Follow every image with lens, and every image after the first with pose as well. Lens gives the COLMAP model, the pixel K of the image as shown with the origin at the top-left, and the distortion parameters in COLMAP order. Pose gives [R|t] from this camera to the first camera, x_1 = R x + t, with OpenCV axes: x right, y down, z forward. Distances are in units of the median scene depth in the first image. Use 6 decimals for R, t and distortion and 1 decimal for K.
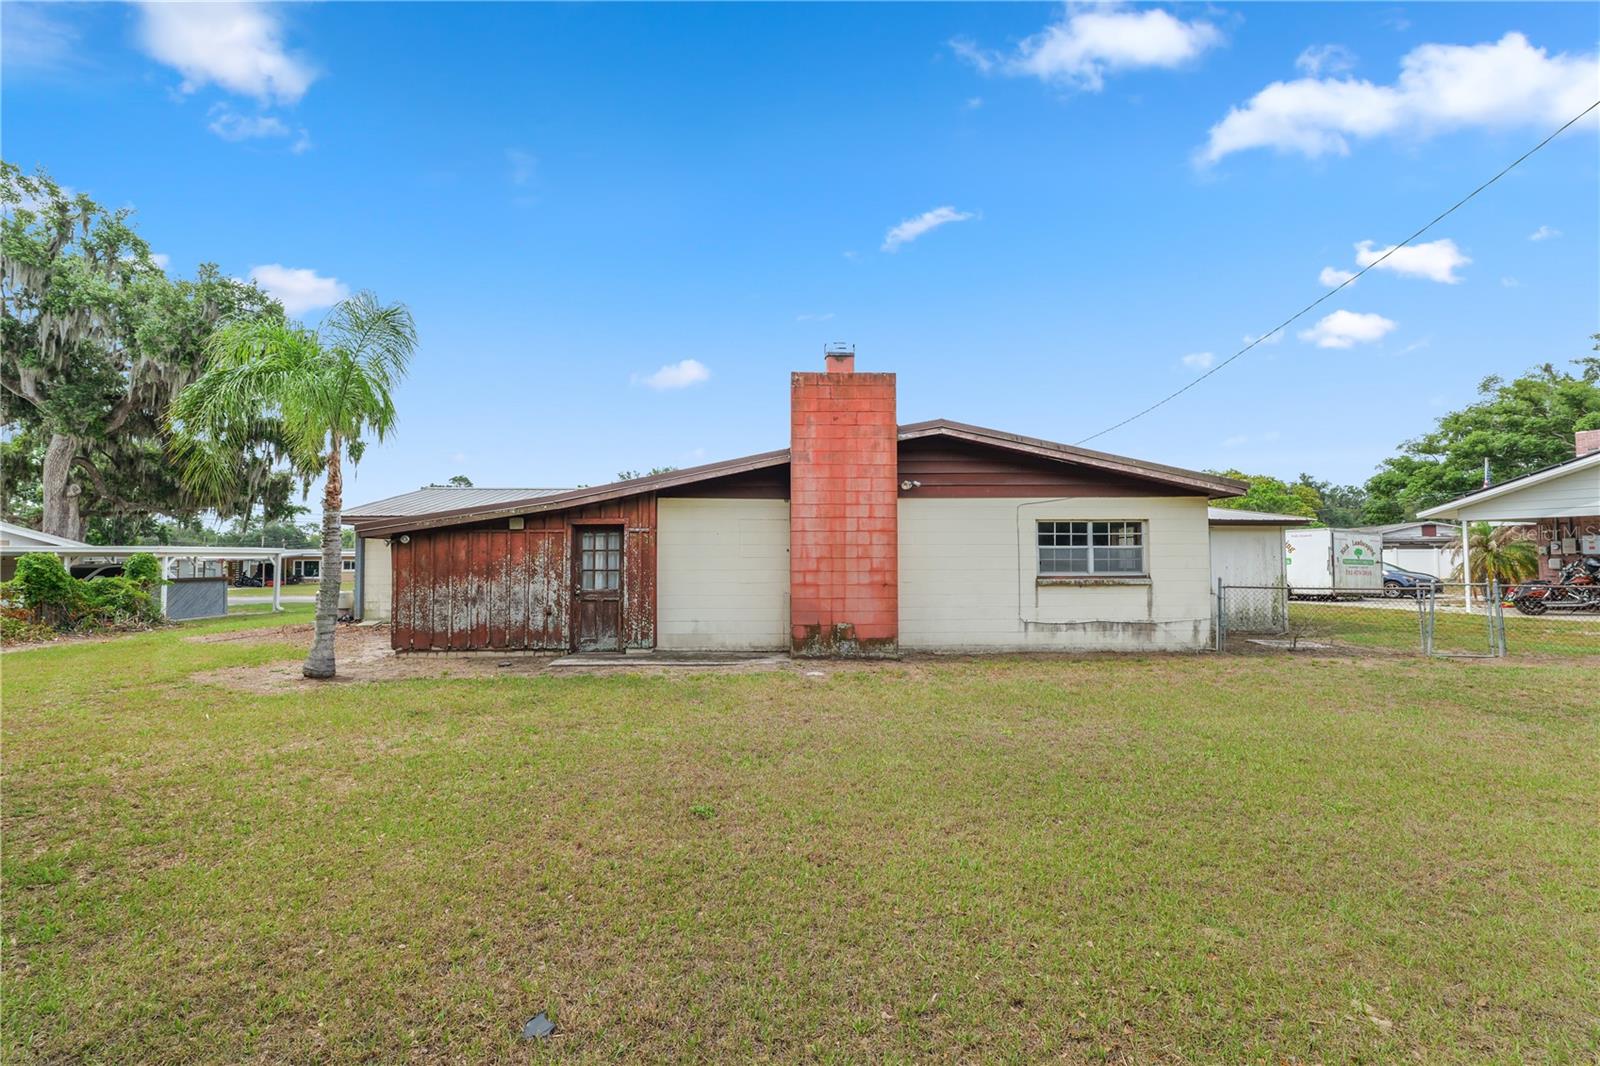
lens RADIAL K [[651.4, 0, 802.7], [0, 651.4, 533.0], [0, 0, 1]] dist [-0.013502, 0.001216]
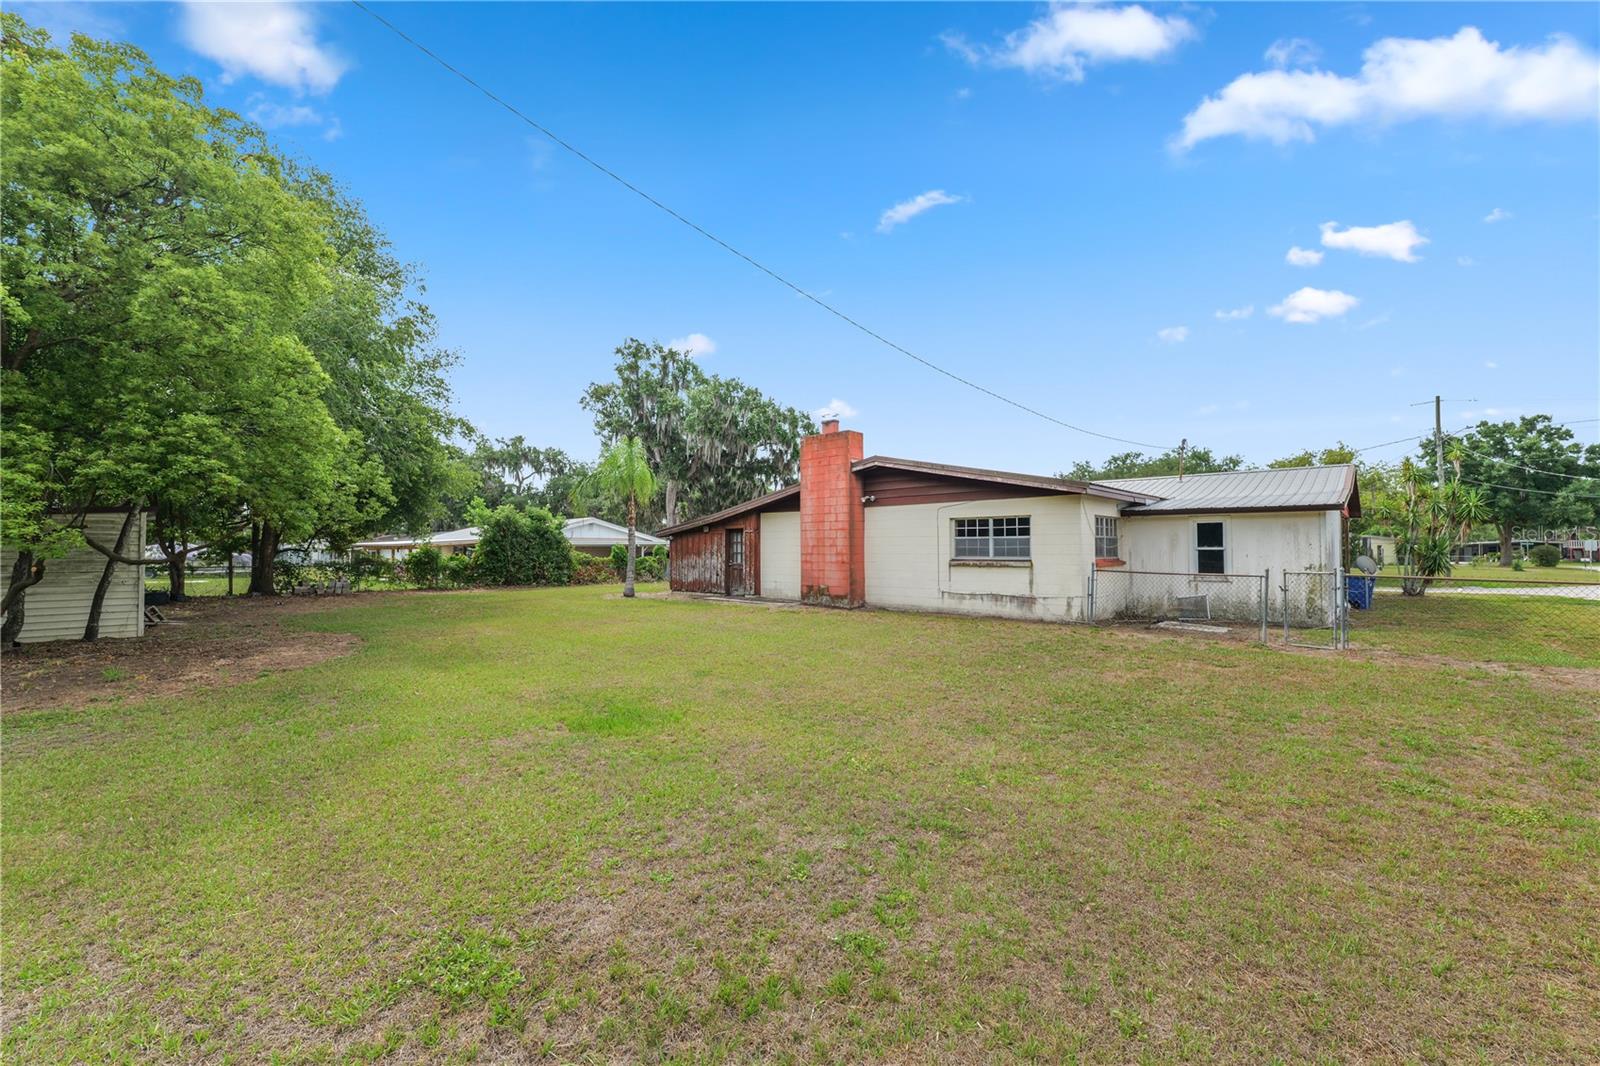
lens RADIAL K [[622.2, 0, 791.2], [0, 622.2, 537.0], [0, 0, 1]] dist [0.000858, 0.000030]
pose [[0.723848, -0.011666, -0.689861, 1.035089], [0.027097, 0.999566, 0.011528, -0.005304], [0.689428, -0.027038, 0.723850, -0.195319]]
